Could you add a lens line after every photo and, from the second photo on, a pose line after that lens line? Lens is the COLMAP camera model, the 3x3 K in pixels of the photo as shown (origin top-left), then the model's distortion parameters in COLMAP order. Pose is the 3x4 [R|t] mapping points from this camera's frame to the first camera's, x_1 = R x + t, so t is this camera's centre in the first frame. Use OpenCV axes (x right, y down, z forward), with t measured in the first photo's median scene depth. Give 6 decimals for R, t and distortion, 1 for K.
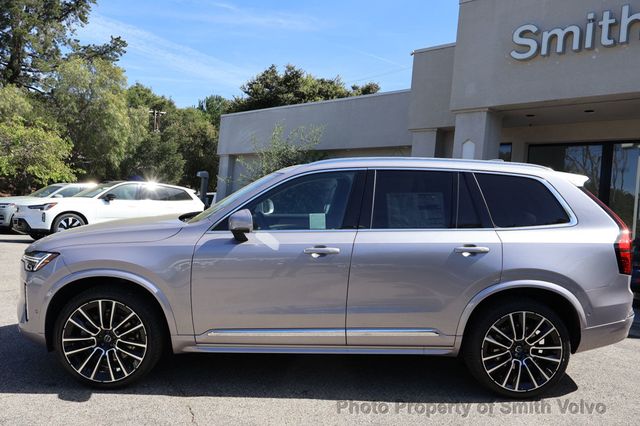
lens RADIAL K [[549.5, 0, 325.7], [0, 549.5, 223.9], [0, 0, 1]] dist [-0.005036, 0.021450]
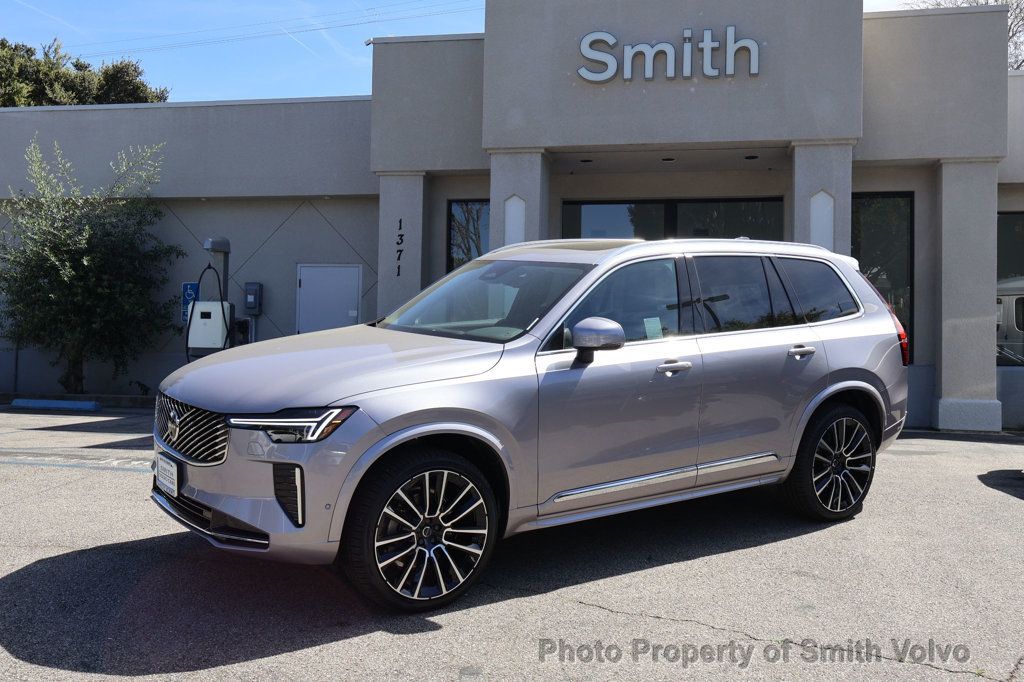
lens RADIAL K [[1086.4, 0, 512.3], [0, 1086.4, 340.7], [0, 0, 1]] dist [0.014447, 0.000000]
pose [[0.813342, -0.068536, 0.577735, -0.605809], [0.061430, 0.997603, 0.031862, -0.027948], [-0.578534, 0.009575, 0.815602, -0.054512]]
